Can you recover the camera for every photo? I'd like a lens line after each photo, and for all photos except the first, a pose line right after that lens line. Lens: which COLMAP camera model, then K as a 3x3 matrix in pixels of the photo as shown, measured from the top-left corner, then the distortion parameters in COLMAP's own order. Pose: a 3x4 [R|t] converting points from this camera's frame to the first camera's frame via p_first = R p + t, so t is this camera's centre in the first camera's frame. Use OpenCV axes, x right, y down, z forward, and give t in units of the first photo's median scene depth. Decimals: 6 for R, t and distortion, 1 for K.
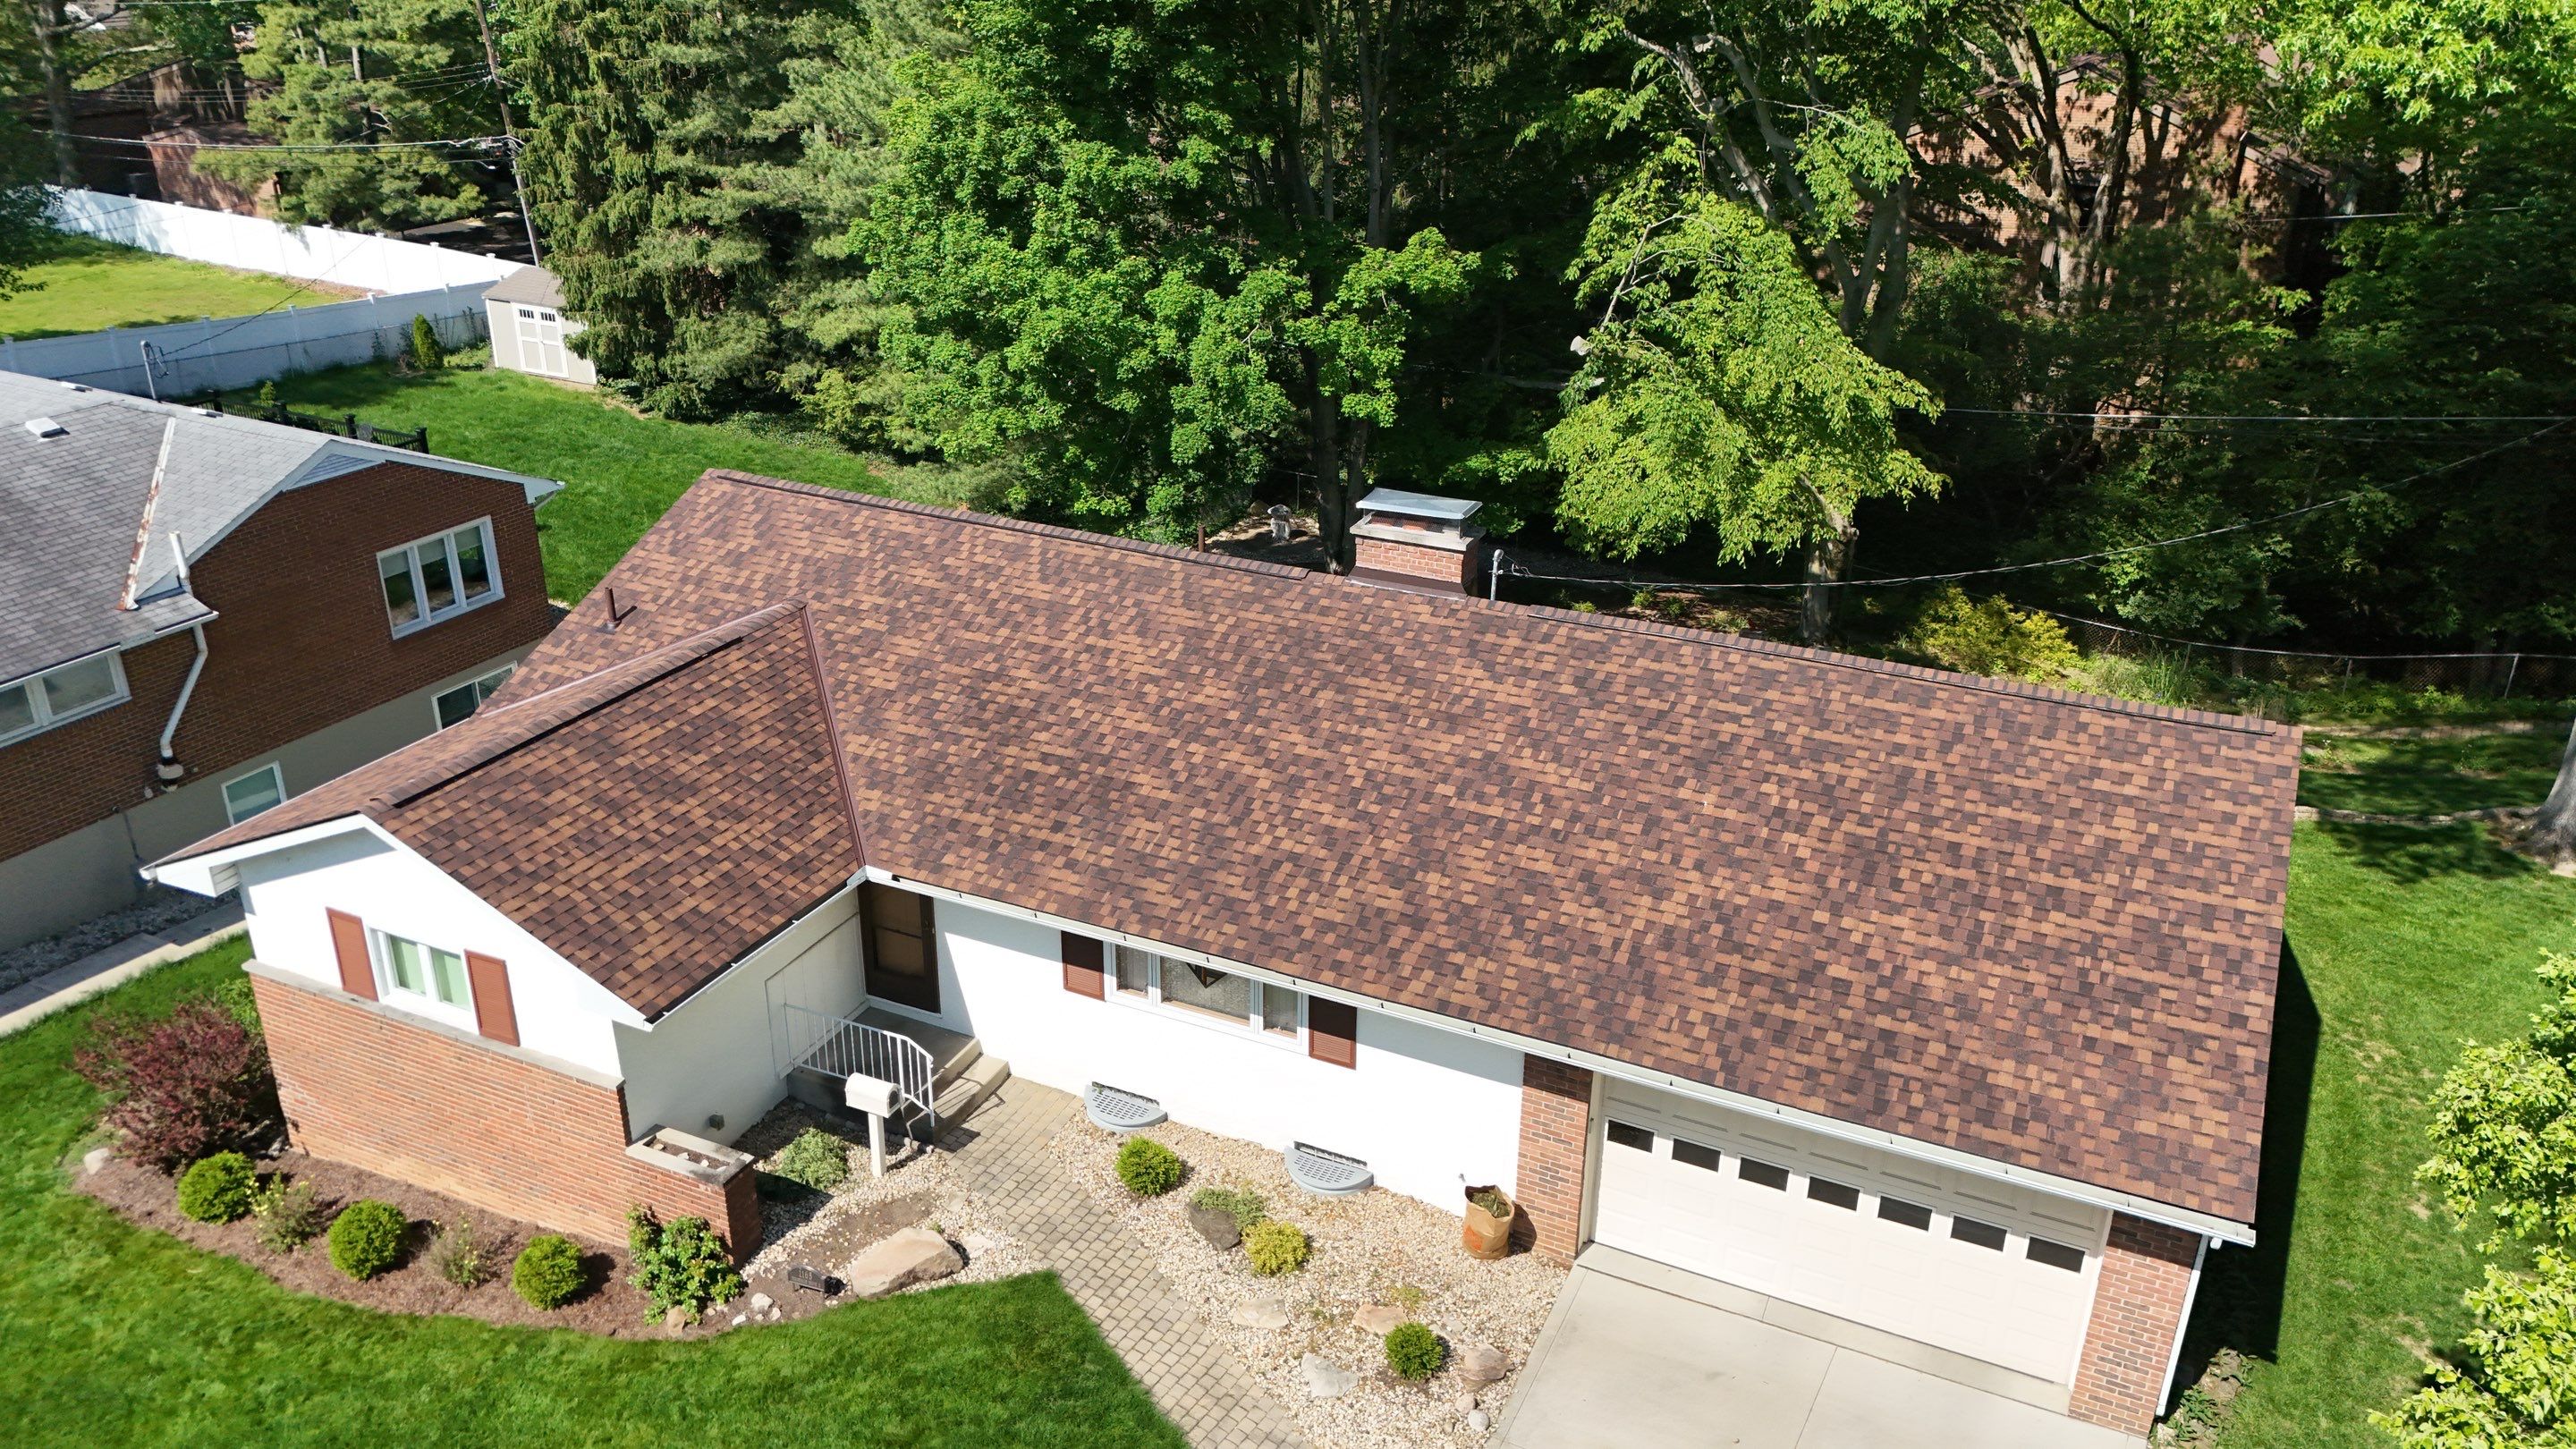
lens RADIAL K [[1885.9, 0, 1281.7], [0, 1885.9, 720.7], [0, 0, 1]] dist [0.085204, -0.084686]
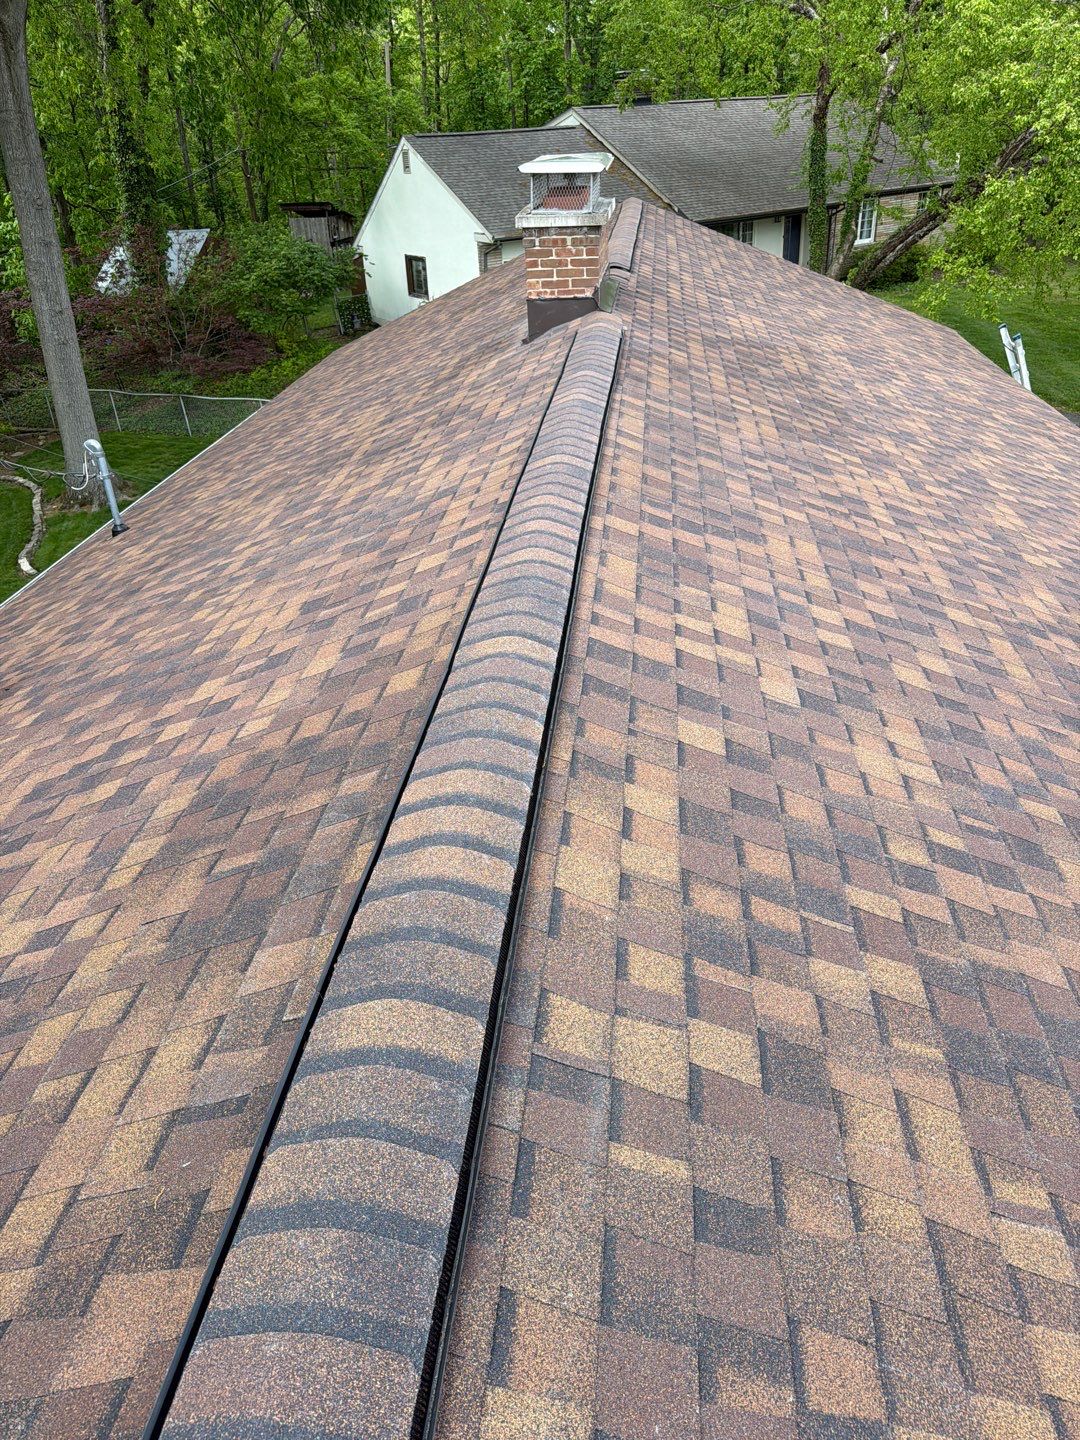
lens RADIAL K [[1001.5, 0, 540.0], [0, 1001.5, 720.0], [0, 0, 1]] dist [0.105567, -0.106179]
pose [[-0.331746, -0.482471, 0.810658, -0.341707], [0.421213, 0.693152, 0.584909, -0.215758], [-0.844111, 0.535502, -0.026727, 1.265839]]
